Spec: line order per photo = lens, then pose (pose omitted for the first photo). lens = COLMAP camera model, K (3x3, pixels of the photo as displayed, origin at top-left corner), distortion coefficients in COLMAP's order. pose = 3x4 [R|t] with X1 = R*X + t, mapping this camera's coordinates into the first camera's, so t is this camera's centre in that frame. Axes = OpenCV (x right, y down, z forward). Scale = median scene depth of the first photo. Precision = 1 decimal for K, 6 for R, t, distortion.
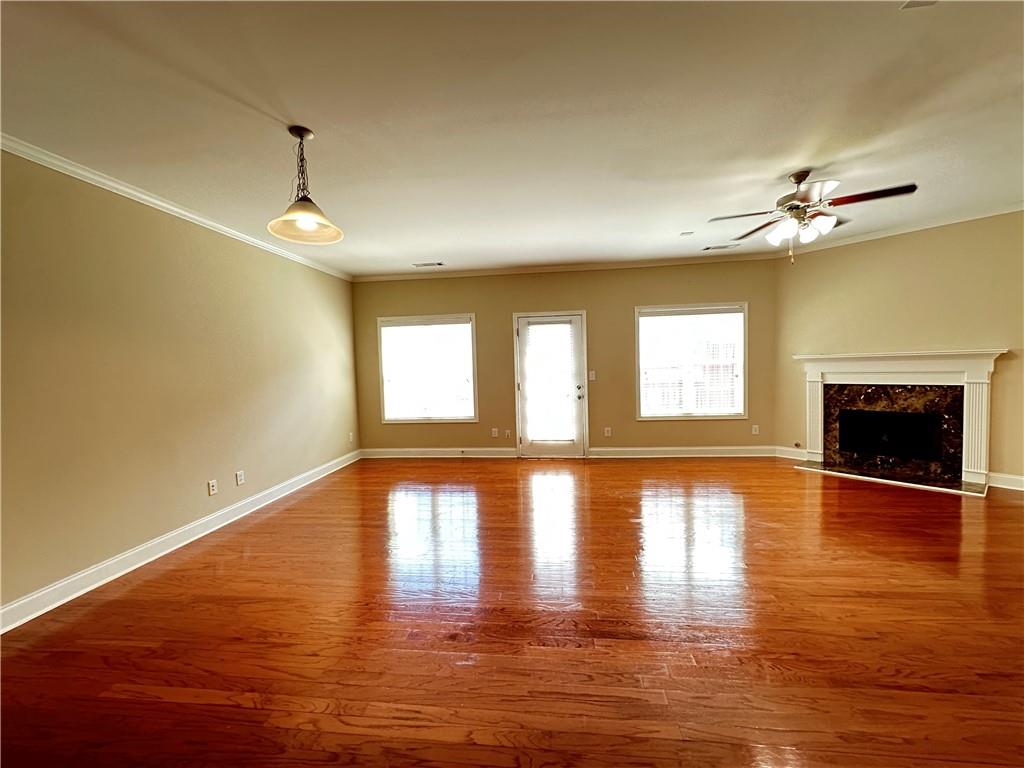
lens RADIAL K [[416.9, 0, 512.0], [0, 416.9, 384.0], [0, 0, 1]] dist [-0.000444, -0.000091]
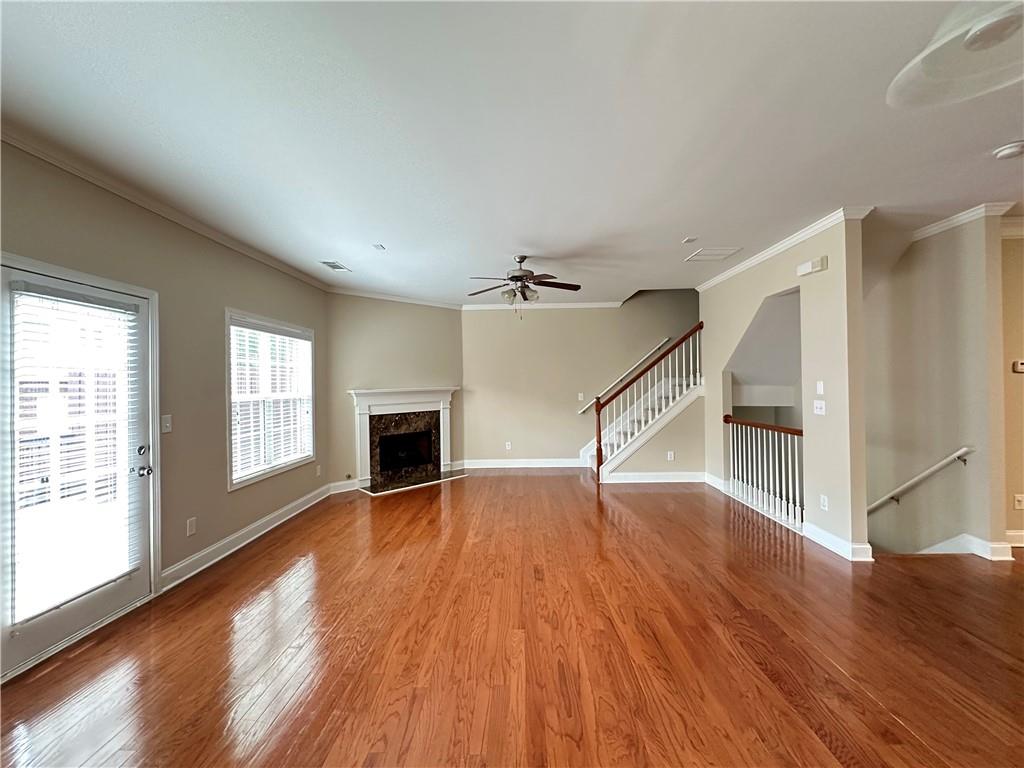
lens RADIAL K [[416.9, 0, 512.0], [0, 416.9, 384.0], [0, 0, 1]] dist [-0.000444, -0.000091]
pose [[-0.100213, 0.031535, 0.994466, -0.405839], [0.069094, 0.997305, -0.024662, -0.029825], [-0.992564, 0.066241, -0.102122, 0.726889]]
